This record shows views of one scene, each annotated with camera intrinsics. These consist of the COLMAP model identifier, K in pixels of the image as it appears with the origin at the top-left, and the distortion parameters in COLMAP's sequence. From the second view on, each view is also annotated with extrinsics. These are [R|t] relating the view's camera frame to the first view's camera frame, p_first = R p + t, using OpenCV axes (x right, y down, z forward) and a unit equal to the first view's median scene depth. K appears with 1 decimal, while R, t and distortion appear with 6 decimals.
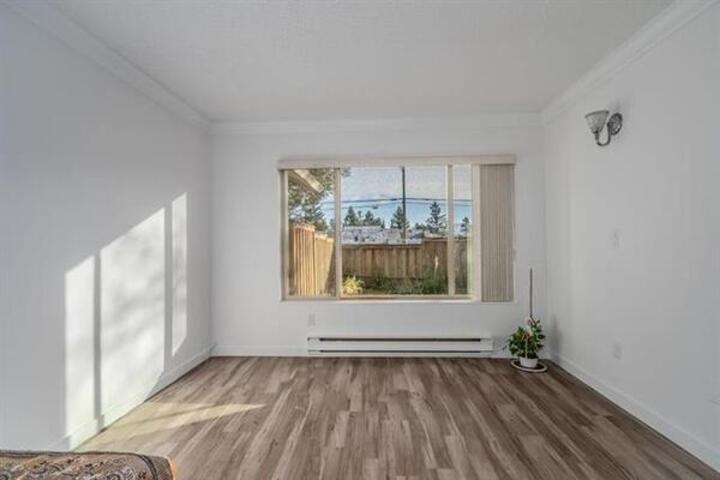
lens RADIAL K [[339.0, 0, 358.1], [0, 339.0, 239.9], [0, 0, 1]] dist [-0.000966, 0.000222]
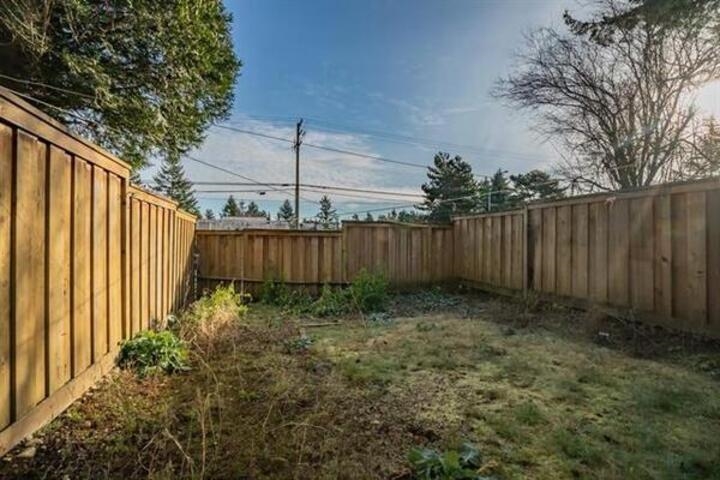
lens RADIAL K [[349.7, 0, 360.0], [0, 349.7, 240.0], [0, 0, 1]] dist [-0.002761, -0.000140]
pose [[0.944938, 0.020763, 0.326591, -0.005538], [-0.023985, 0.999695, 0.005840, 0.101392], [-0.326370, -0.013351, 0.945148, 1.333838]]
